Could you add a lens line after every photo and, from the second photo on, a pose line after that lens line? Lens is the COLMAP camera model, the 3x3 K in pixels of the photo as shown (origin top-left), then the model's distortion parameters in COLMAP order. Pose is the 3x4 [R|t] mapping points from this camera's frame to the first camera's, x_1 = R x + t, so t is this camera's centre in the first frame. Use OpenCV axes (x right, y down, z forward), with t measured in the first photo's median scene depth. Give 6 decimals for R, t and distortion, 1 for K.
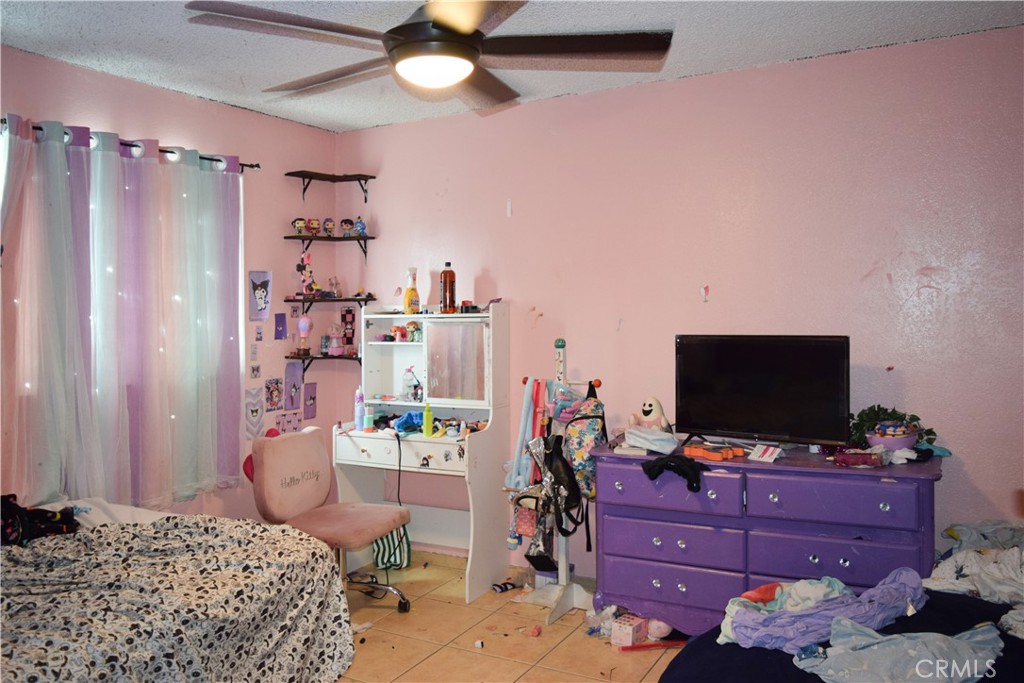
lens RADIAL K [[811.9, 0, 512.0], [0, 811.9, 341.5], [0, 0, 1]] dist [0.003092, 0.000854]
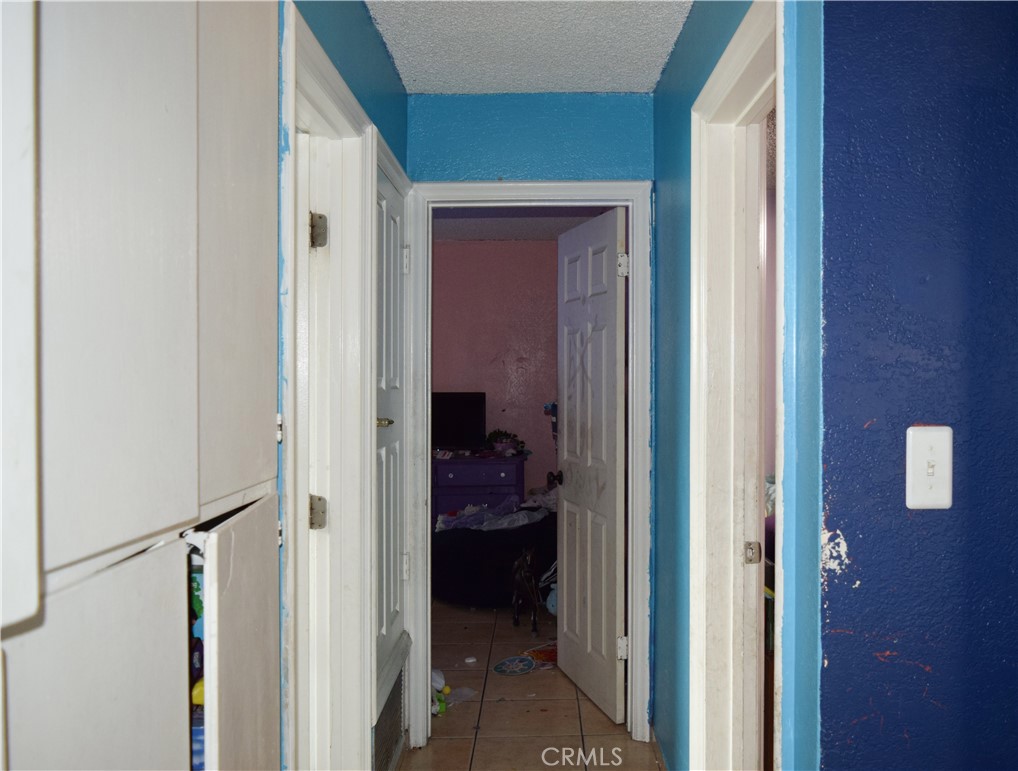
lens RADIAL K [[806.1, 0, 509.0], [0, 806.1, 385.5], [0, 0, 1]] dist [0.000015, -0.000026]
pose [[0.896512, 0.010630, 0.442892, -0.382795], [0.000353, 0.999695, -0.024708, 0.023860], [-0.443019, 0.022308, 0.896235, -0.742664]]
